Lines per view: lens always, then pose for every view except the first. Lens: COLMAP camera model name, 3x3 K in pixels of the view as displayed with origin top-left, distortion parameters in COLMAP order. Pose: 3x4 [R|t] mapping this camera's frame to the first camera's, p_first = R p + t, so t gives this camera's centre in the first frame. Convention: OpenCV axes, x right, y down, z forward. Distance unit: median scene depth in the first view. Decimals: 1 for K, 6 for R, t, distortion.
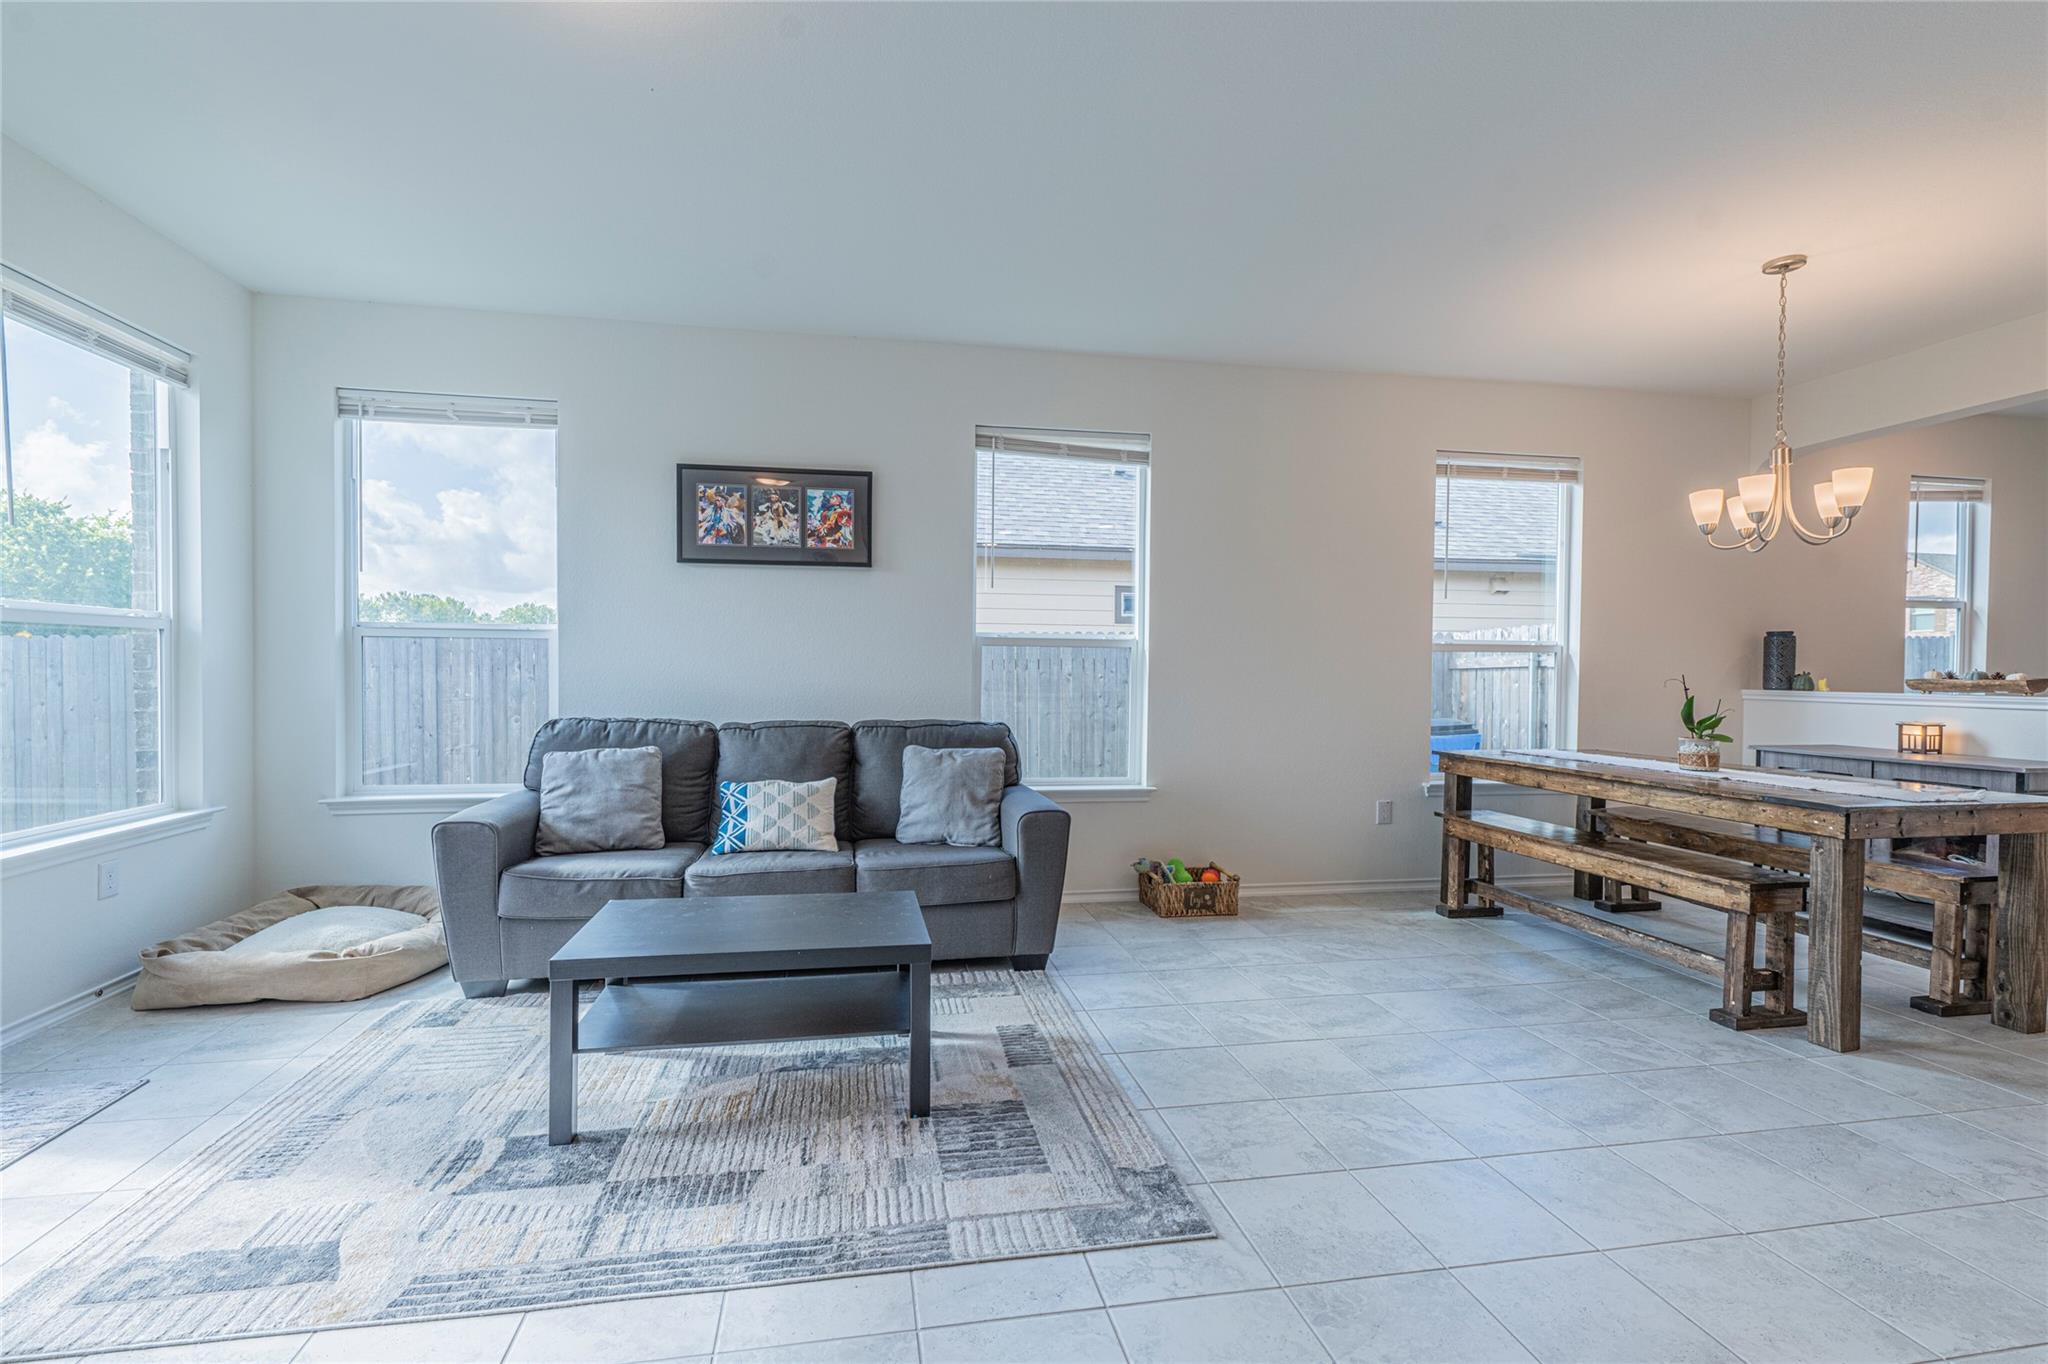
lens RADIAL K [[867.8, 0, 1037.4], [0, 867.8, 702.3], [0, 0, 1]] dist [0.010923, -0.001097]
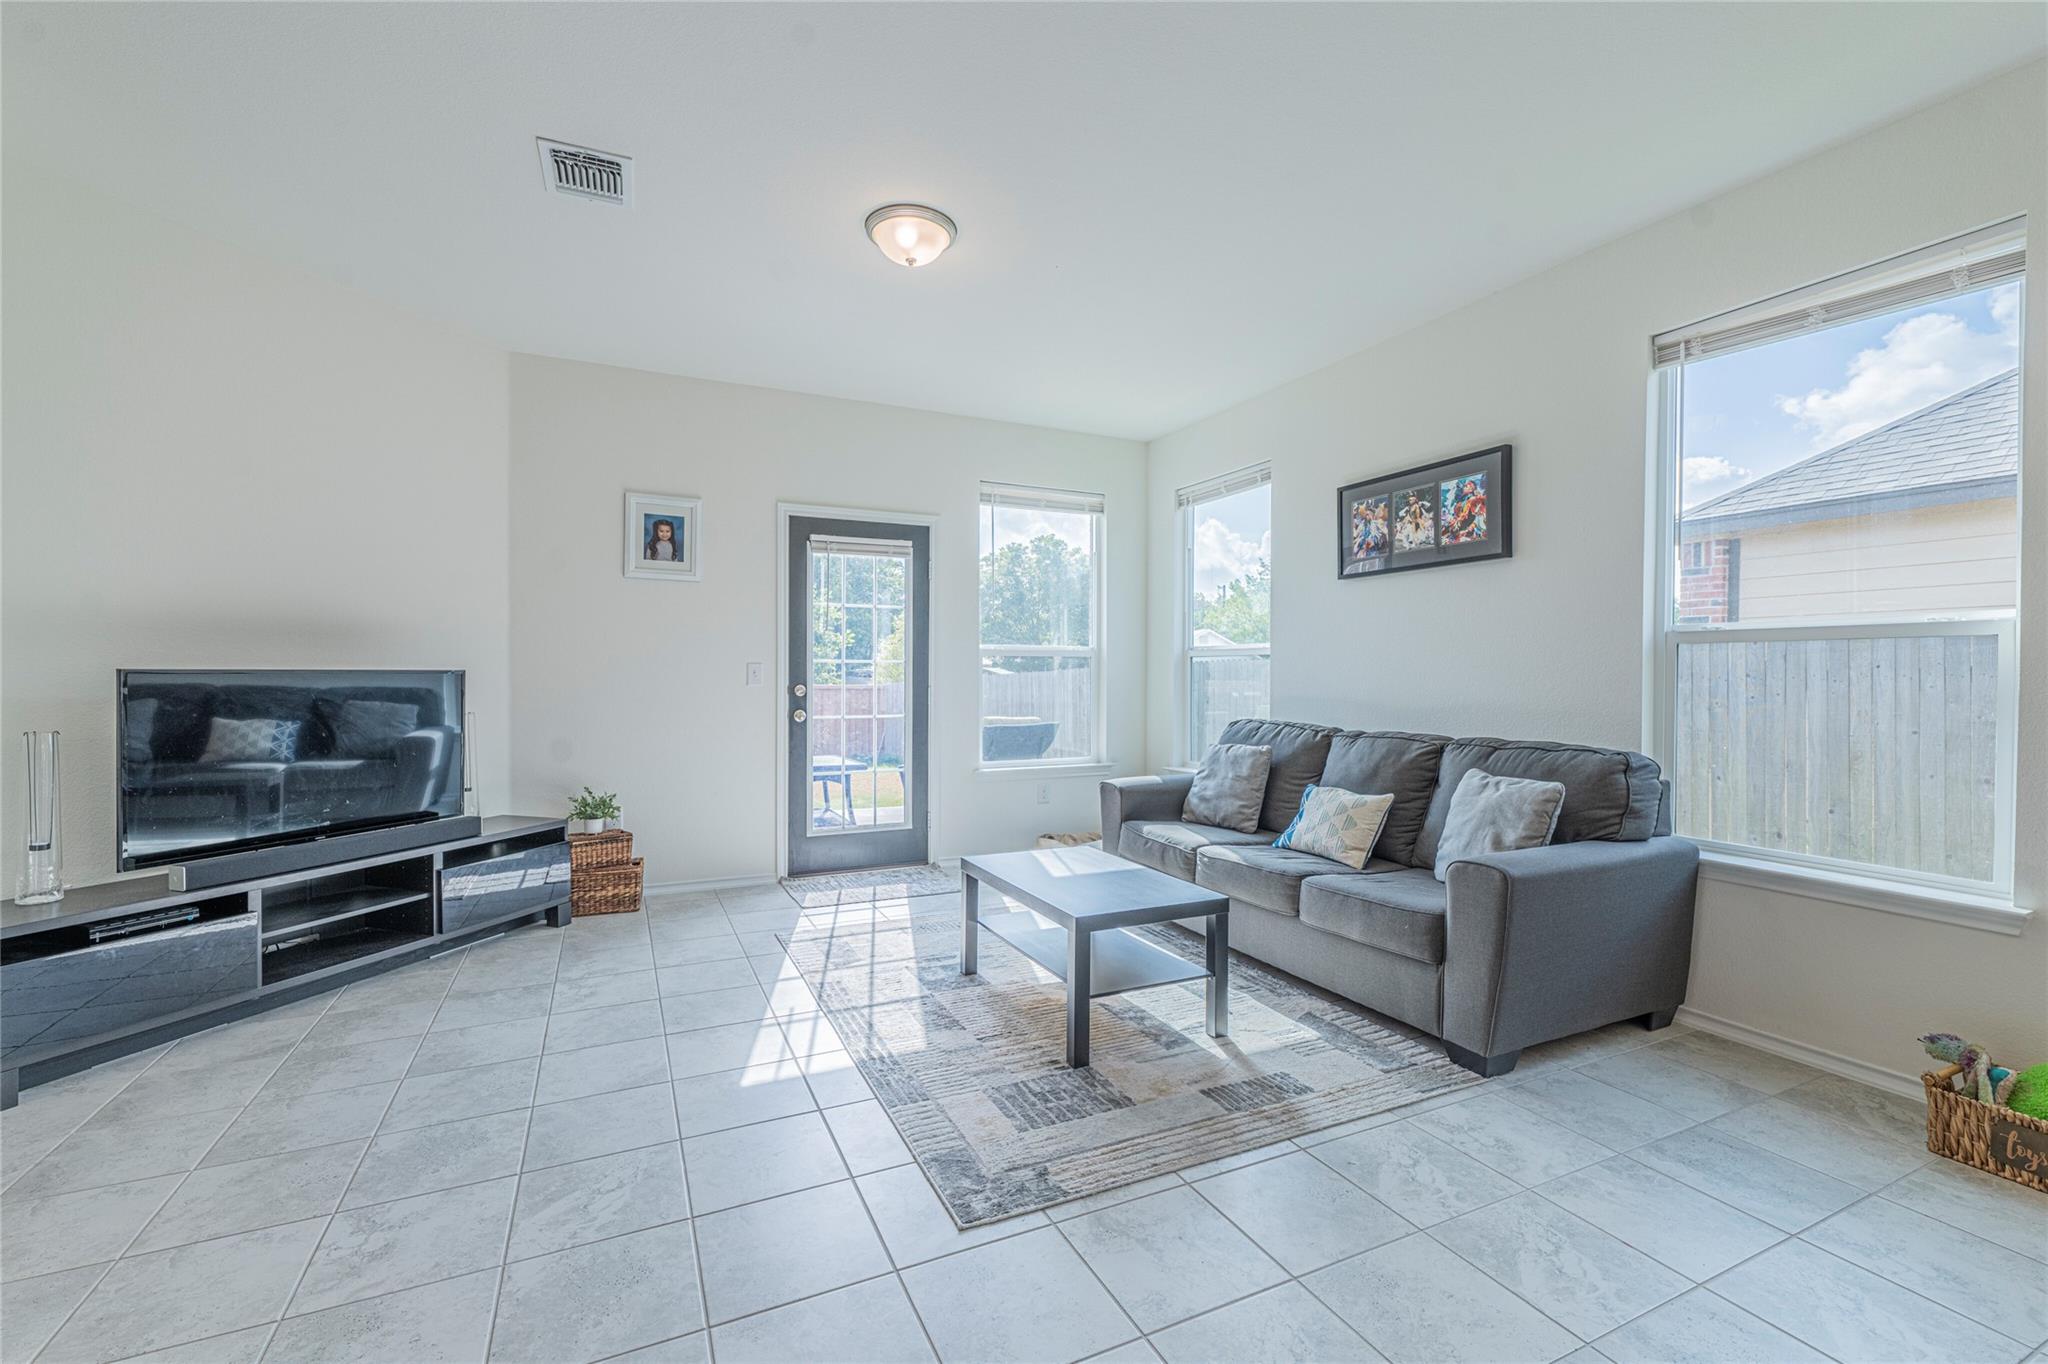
lens RADIAL K [[867.8, 0, 997.6], [0, 867.8, 682.4], [0, 0, 1]] dist [0.010923, -0.001097]
pose [[0.251065, -0.000330, -0.967970, 0.521814], [-0.039303, 0.999172, -0.010535, -0.006014], [0.967172, 0.040689, 0.250844, 0.330587]]
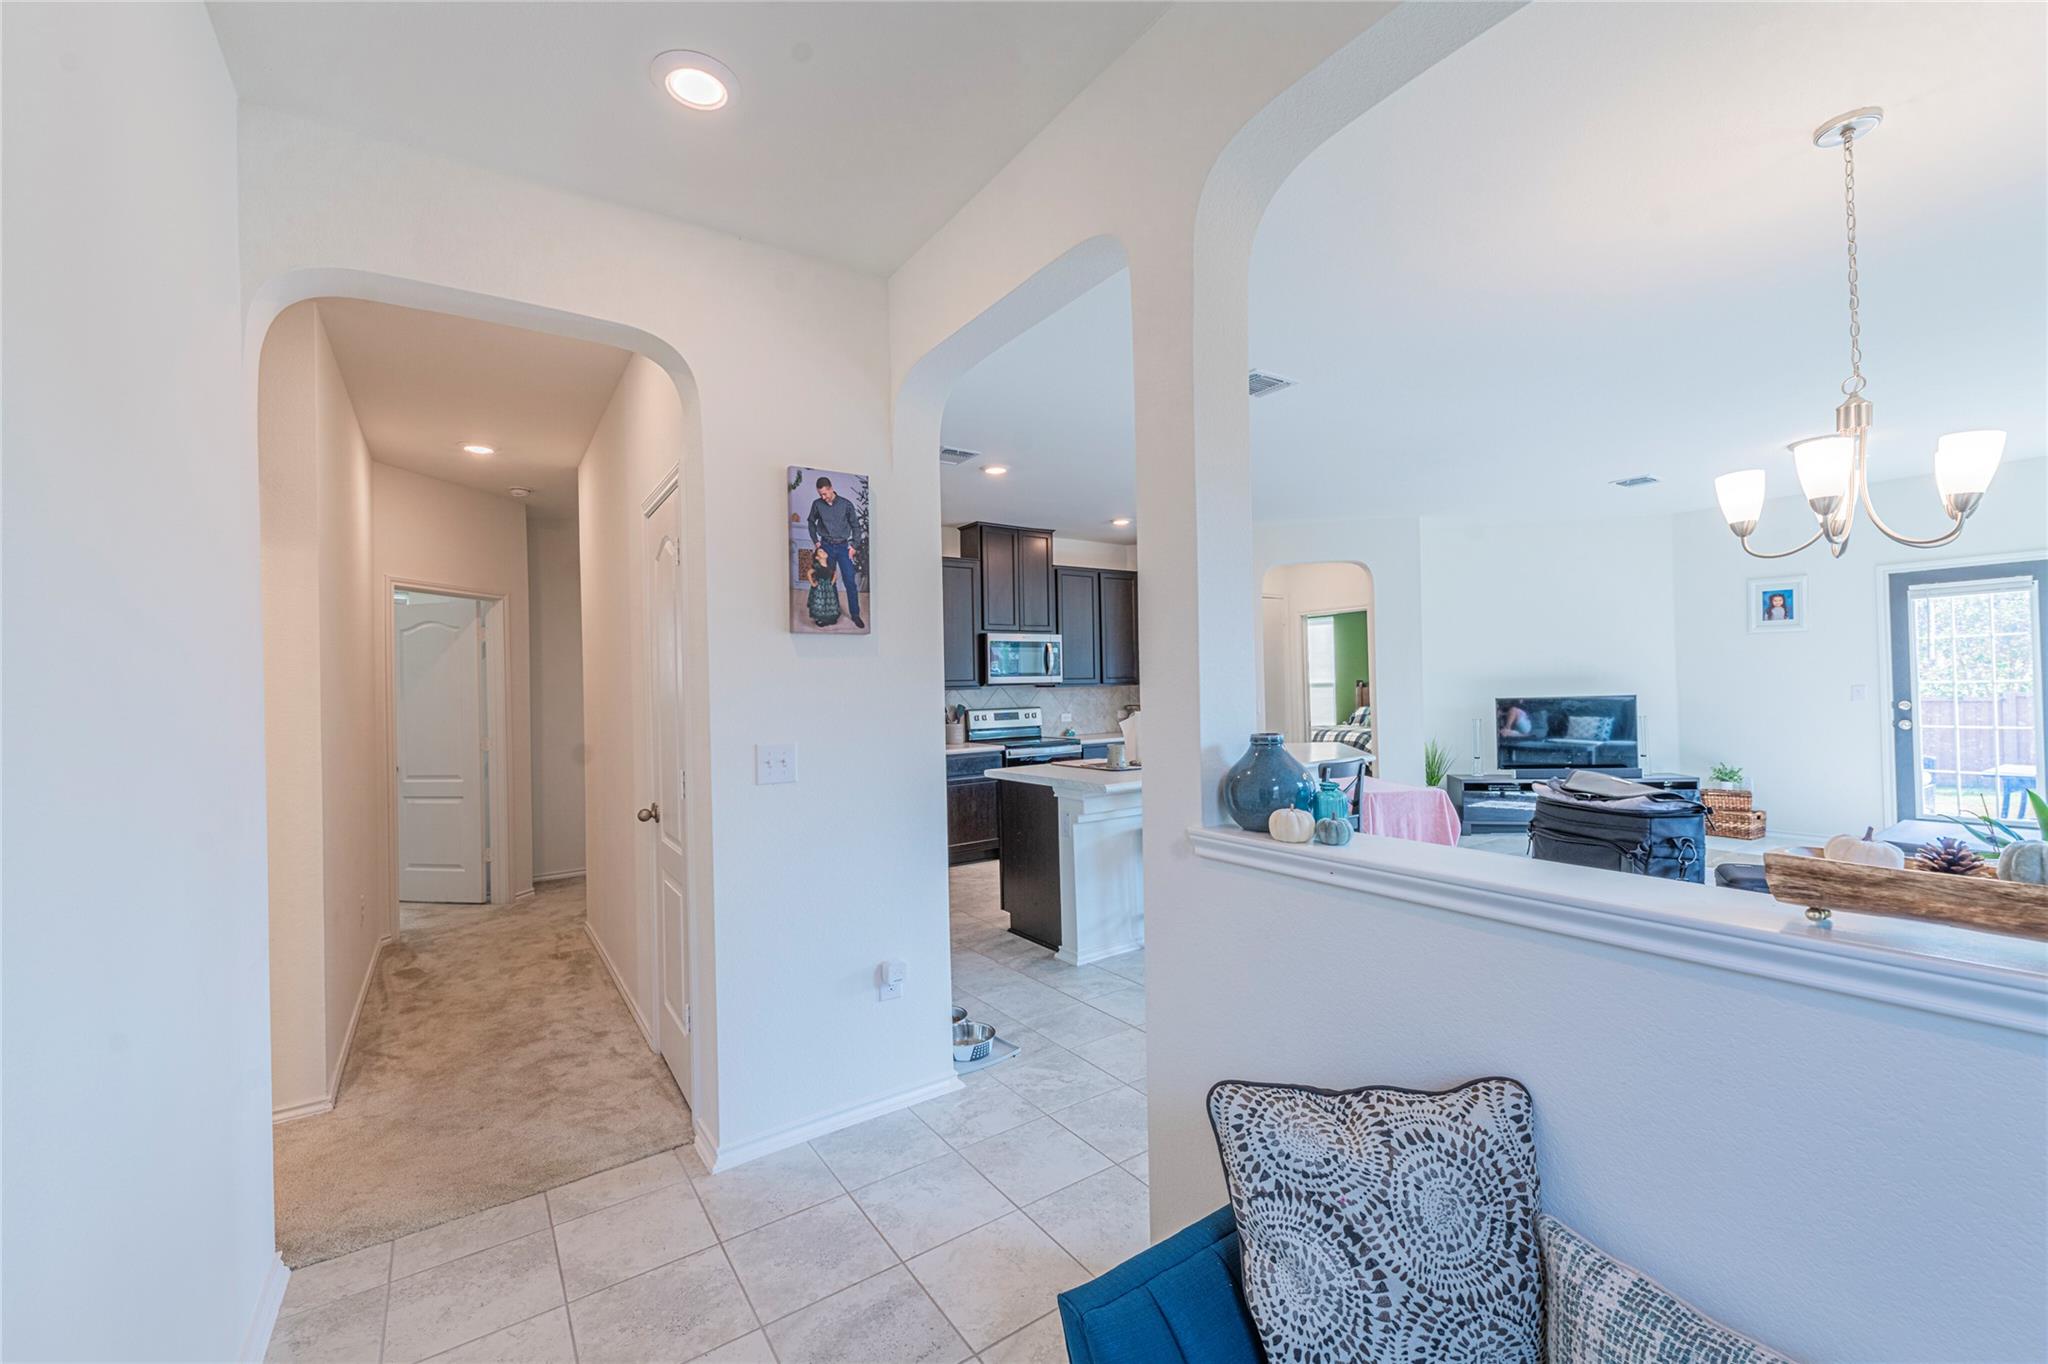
lens RADIAL K [[867.8, 0, 1072.1], [0, 867.8, 678.4], [0, 0, 1]] dist [0.010923, -0.001097]
pose [[-0.884468, 0.008940, -0.466515, 1.392558], [-0.002105, 0.999730, 0.023149, -0.081104], [0.466596, 0.021457, -0.884210, 1.087645]]
